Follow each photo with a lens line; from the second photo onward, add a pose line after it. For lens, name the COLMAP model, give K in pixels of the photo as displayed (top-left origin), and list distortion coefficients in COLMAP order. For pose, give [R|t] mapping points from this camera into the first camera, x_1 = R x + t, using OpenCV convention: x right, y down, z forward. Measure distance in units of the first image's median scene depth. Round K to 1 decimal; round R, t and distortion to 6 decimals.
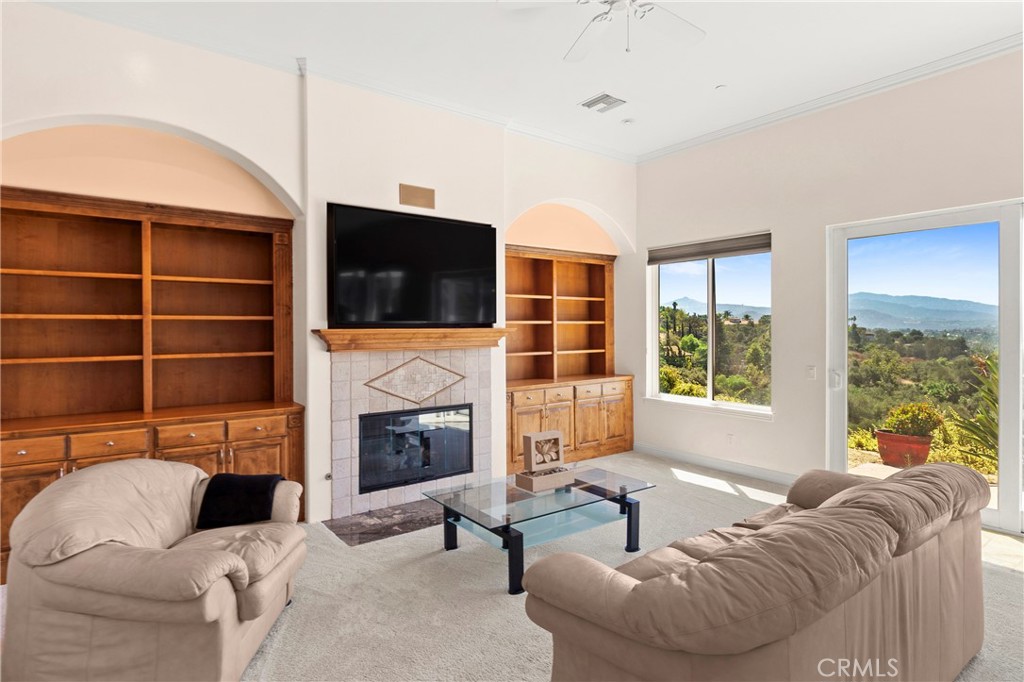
lens RADIAL K [[548.5, 0, 498.3], [0, 548.5, 331.1], [0, 0, 1]] dist [0.004288, -0.000882]
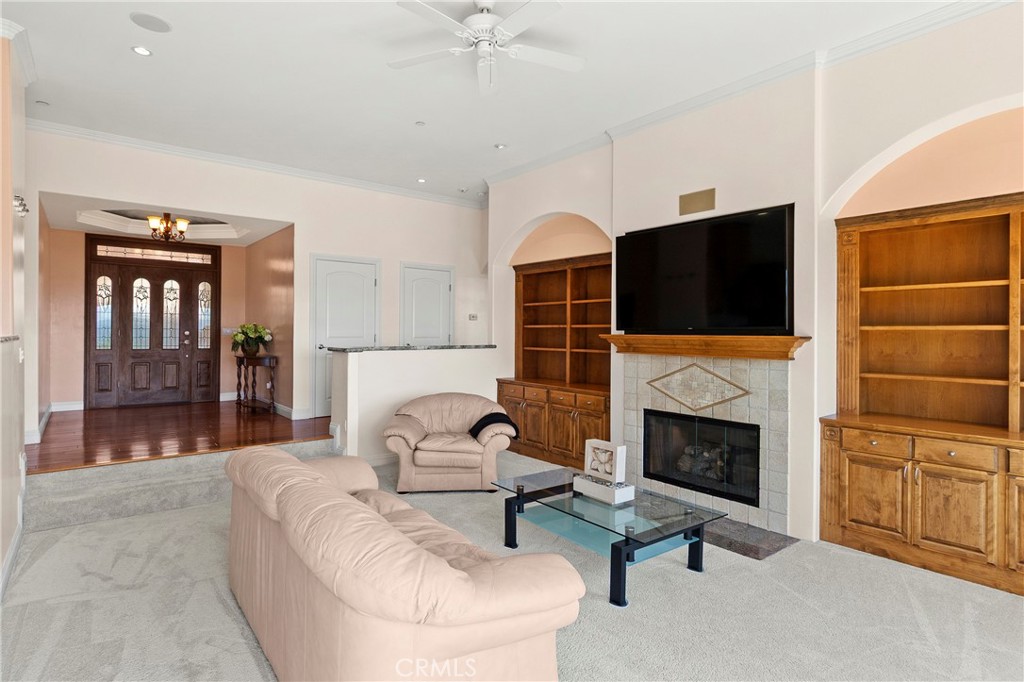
lens RADIAL K [[548.5, 0, 498.3], [0, 548.5, 331.1], [0, 0, 1]] dist [0.004288, -0.000882]
pose [[0.006819, 0.002871, -0.999973, 0.858316], [-0.014961, 0.999884, 0.002768, -0.009423], [0.999865, 0.014942, 0.006861, 0.647592]]
